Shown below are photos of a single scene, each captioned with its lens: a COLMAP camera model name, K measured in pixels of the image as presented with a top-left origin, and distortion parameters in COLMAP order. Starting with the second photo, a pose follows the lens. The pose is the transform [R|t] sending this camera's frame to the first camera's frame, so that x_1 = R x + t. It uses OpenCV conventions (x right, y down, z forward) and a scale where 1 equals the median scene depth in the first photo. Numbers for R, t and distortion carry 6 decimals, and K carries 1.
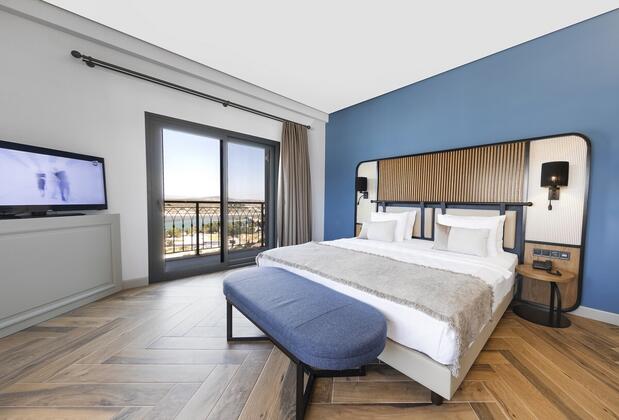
lens RADIAL K [[234.8, 0, 309.5], [0, 234.8, 210.0], [0, 0, 1]] dist [0.000757, 0.000046]
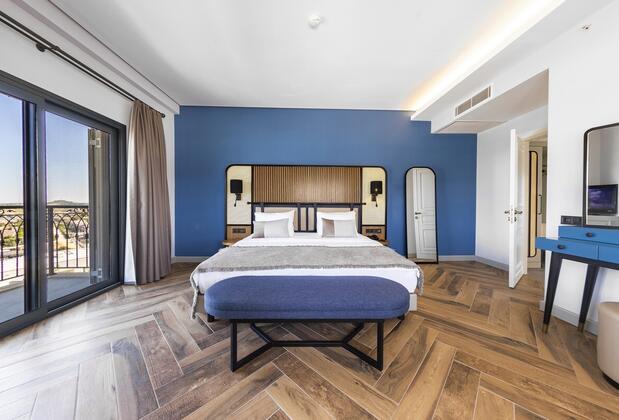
lens RADIAL K [[228.1, 0, 308.9], [0, 228.1, 204.2], [0, 0, 1]] dist [0.000056, -0.000001]
pose [[0.671409, -0.016379, 0.740906, -0.394479], [0.034892, 0.999346, -0.009526, -0.013730], [-0.740265, 0.032247, 0.671541, 0.117328]]
